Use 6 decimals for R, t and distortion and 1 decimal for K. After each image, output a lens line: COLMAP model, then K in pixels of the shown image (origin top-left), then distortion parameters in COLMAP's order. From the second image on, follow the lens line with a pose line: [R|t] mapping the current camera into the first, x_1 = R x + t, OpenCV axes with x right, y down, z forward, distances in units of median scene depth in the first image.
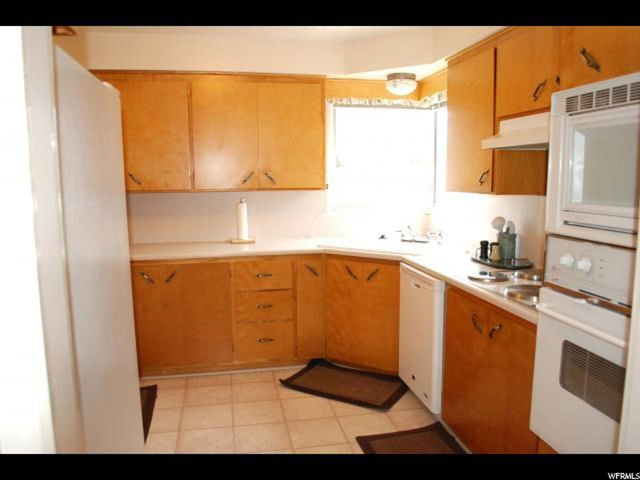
lens RADIAL K [[492.5, 0, 320.0], [0, 492.5, 240.0], [0, 0, 1]] dist [-0.065936, -0.002346]
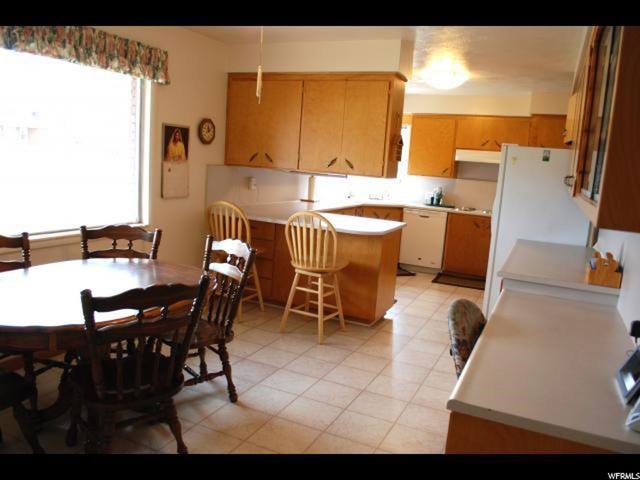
lens RADIAL K [[492.5, 0, 320.0], [0, 492.5, 240.0], [0, 0, 1]] dist [-0.065936, -0.002346]
pose [[0.584409, -0.074965, 0.807989, -2.728675], [0.031993, 0.997078, 0.069369, 0.036708], [-0.810829, -0.014690, 0.585099, 0.089734]]
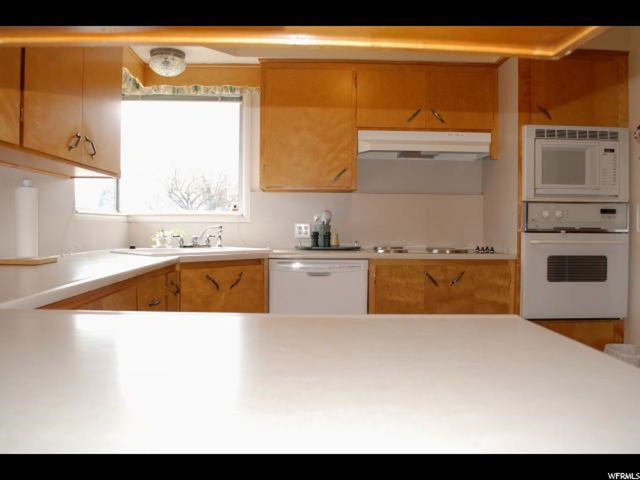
lens RADIAL K [[492.5, 0, 320.0], [0, 492.5, 240.0], [0, 0, 1]] dist [-0.065936, -0.002346]
pose [[0.170849, -0.020119, 0.985092, -1.135504], [0.116468, 0.993194, 0.000084, 0.030450], [-0.978389, 0.114717, 0.172030, 1.153310]]
